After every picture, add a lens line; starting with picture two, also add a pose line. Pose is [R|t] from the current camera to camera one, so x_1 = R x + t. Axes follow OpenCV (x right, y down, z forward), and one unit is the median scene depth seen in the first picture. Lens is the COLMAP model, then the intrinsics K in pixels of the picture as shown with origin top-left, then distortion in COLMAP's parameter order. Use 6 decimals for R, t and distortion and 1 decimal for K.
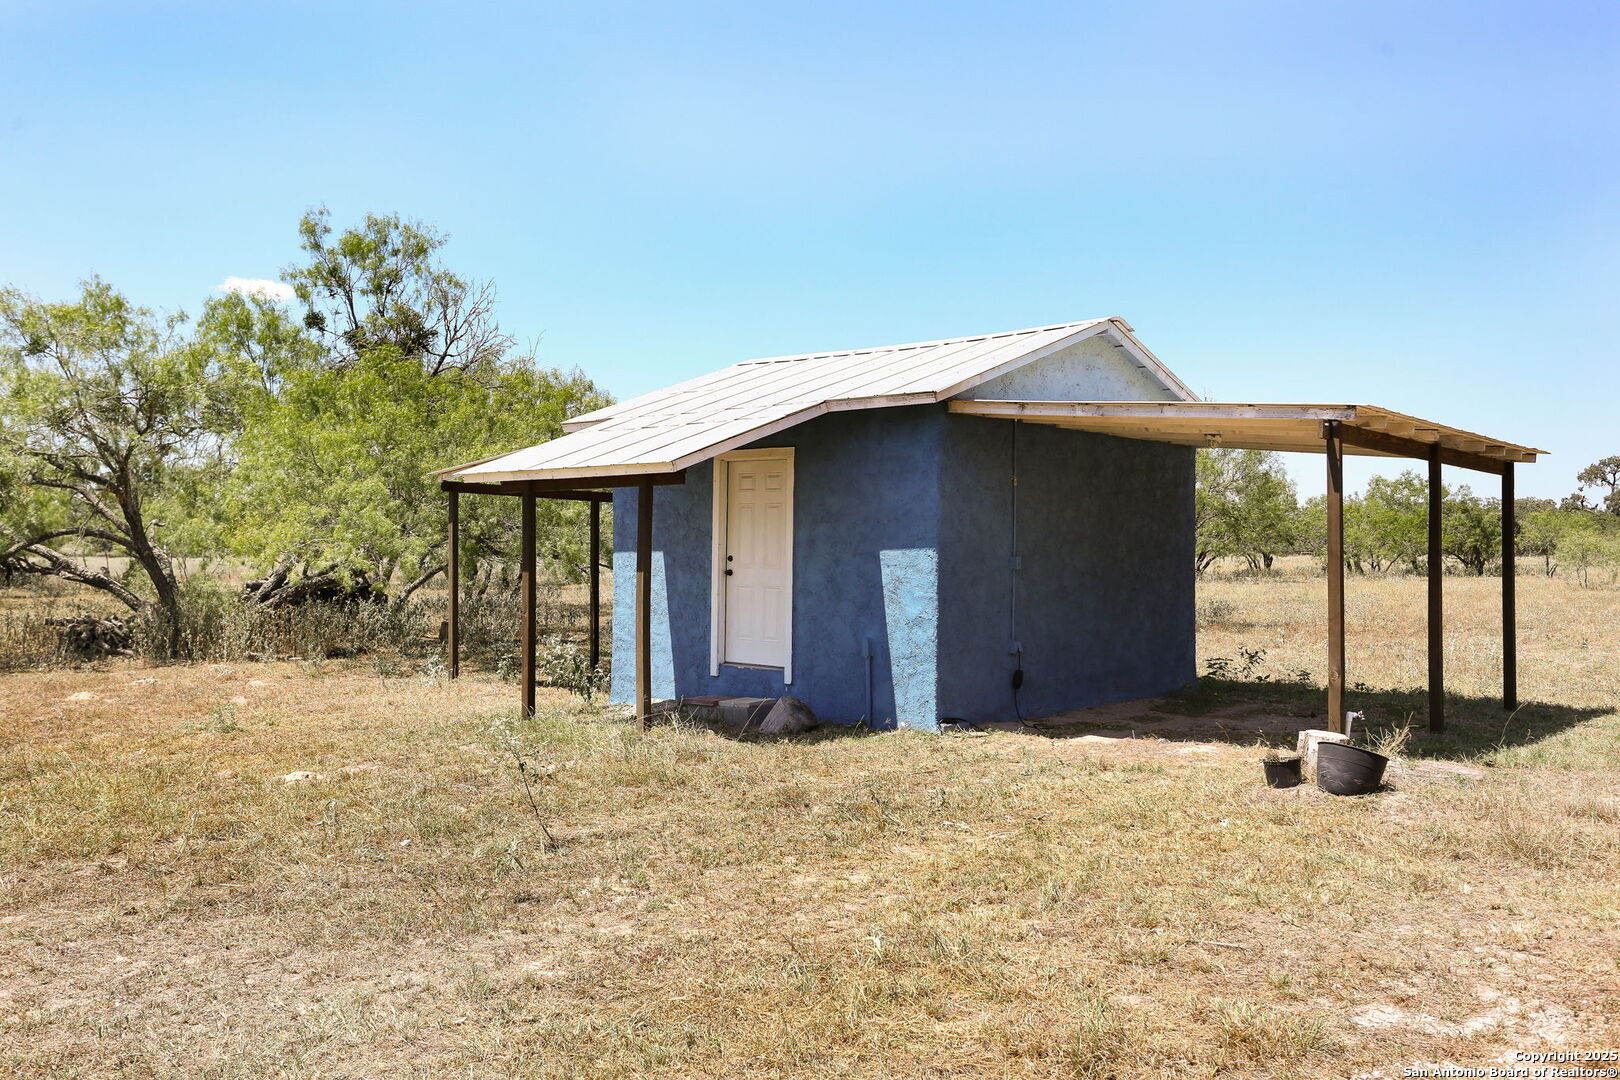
lens RADIAL K [[1216.6, 0, 810.0], [0, 1216.6, 540.0], [0, 0, 1]] dist [0.003146, 0.000929]
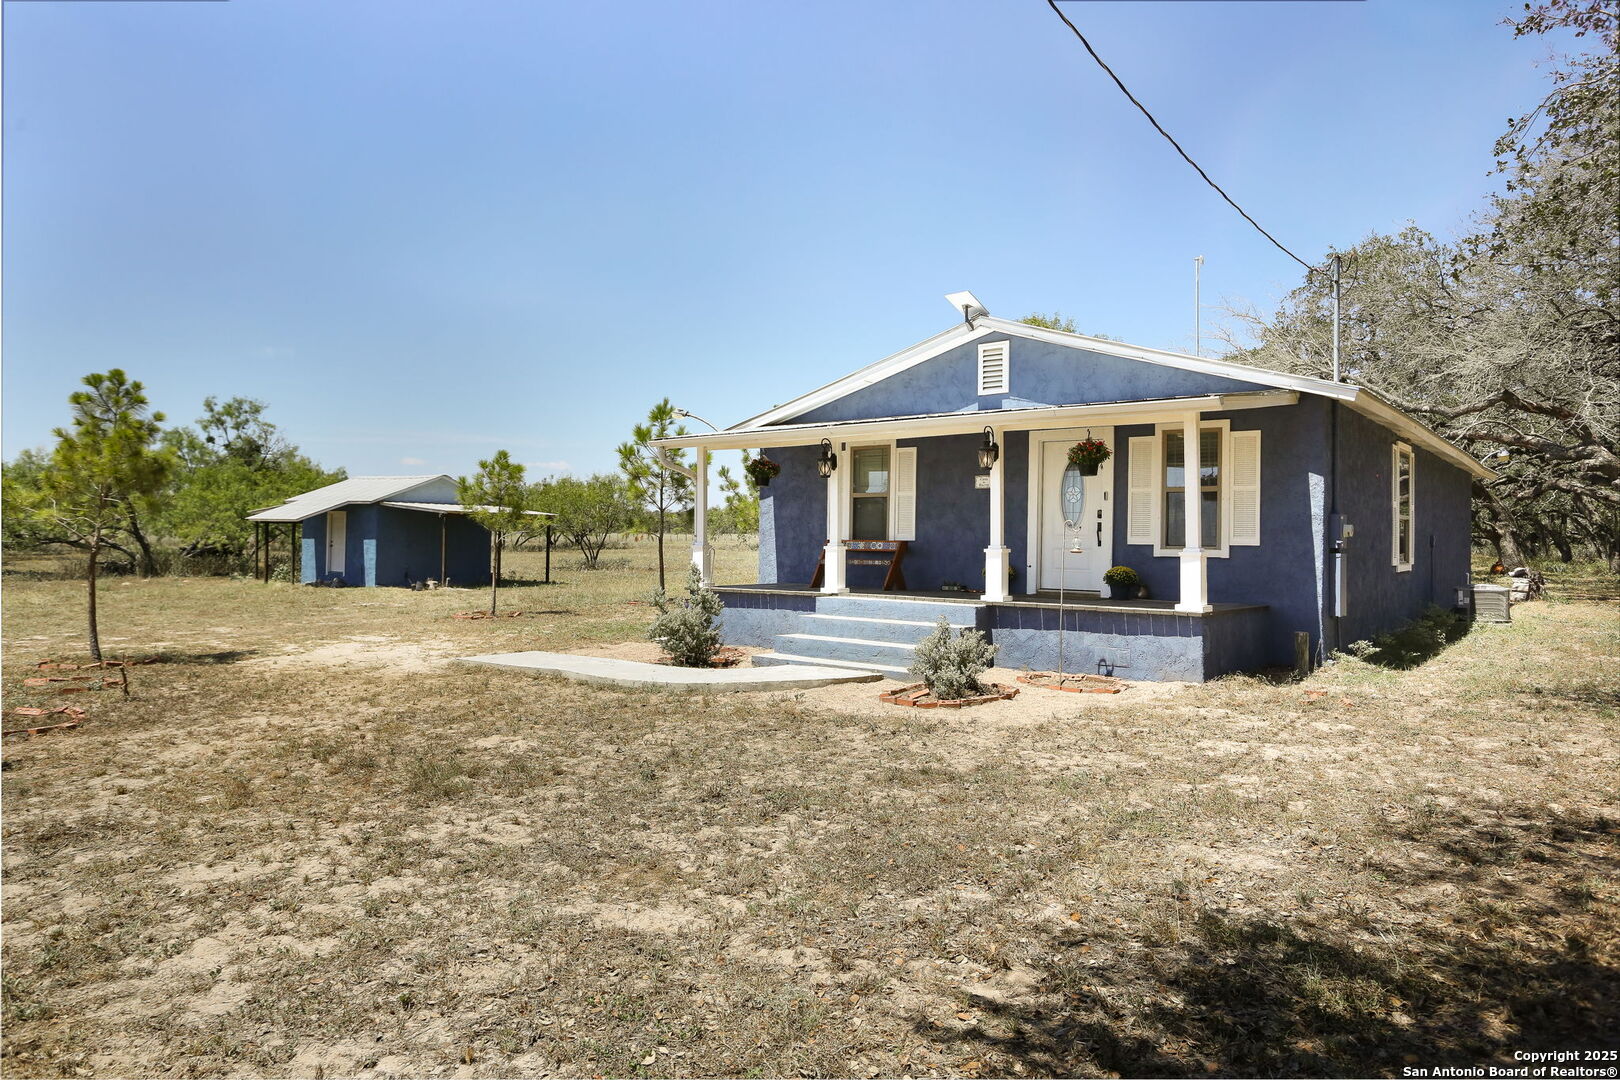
lens RADIAL K [[1042.9, 0, 810.0], [0, 1042.9, 540.0], [0, 0, 1]] dist [0.000152, 0.000263]
pose [[0.992114, 0.011578, 0.124803, 0.529290], [-0.014200, 0.999696, 0.020143, -0.039564], [-0.124532, -0.021756, 0.991977, -1.233279]]
